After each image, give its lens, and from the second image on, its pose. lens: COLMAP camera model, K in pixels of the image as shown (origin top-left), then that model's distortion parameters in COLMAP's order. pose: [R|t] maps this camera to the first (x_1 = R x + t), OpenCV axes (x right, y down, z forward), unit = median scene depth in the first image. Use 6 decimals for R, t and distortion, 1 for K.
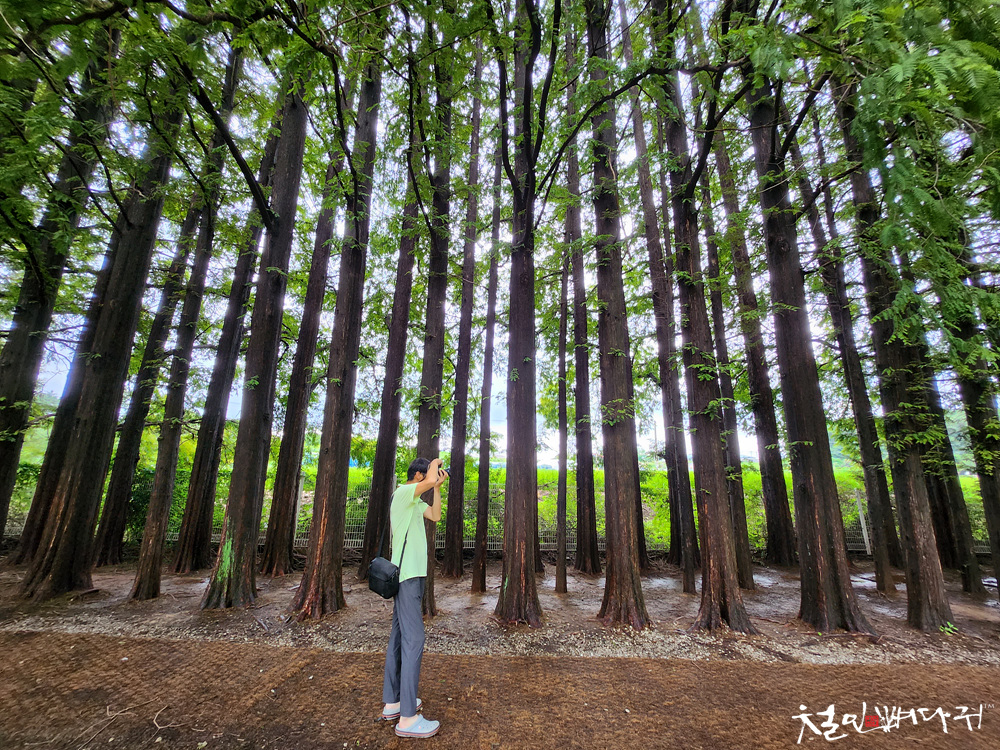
lens RADIAL K [[401.5, 0, 500.6], [0, 401.5, 372.0], [0, 0, 1]] dist [-0.014069, -0.002505]
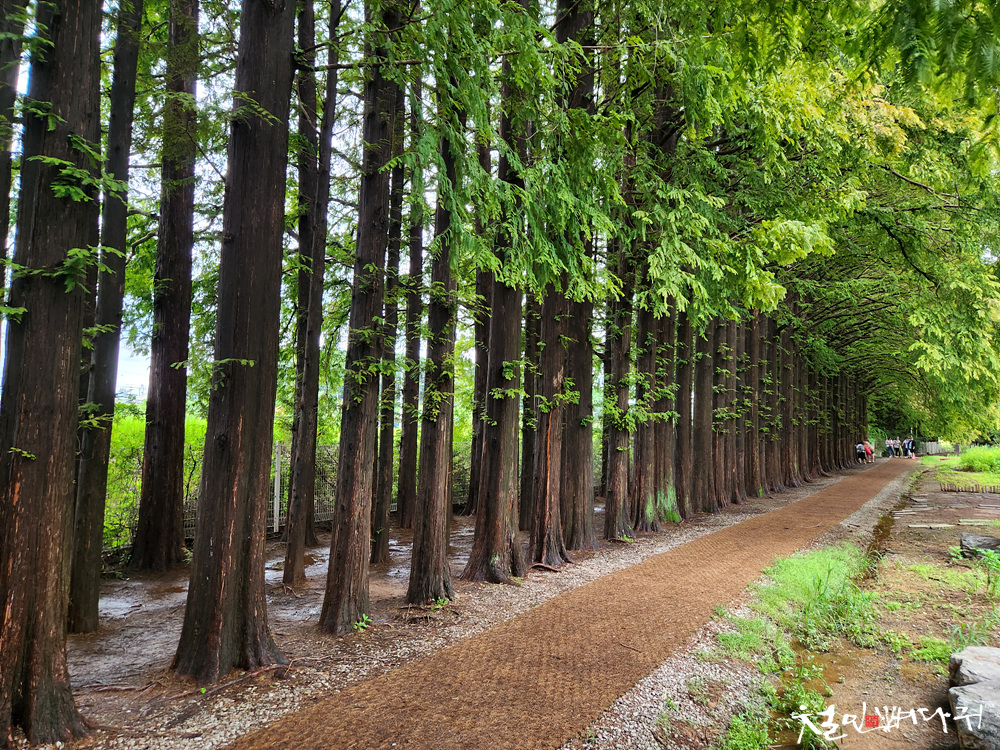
lens RADIAL K [[660.1, 0, 501.4], [0, 660.1, 373.2], [0, 0, 1]] dist [0.082856, -0.070210]
pose [[0.490849, 0.063734, 0.868910, 0.053392], [-0.214610, 0.975435, 0.049687, 0.028038], [-0.844399, -0.210865, 0.492469, 0.093142]]
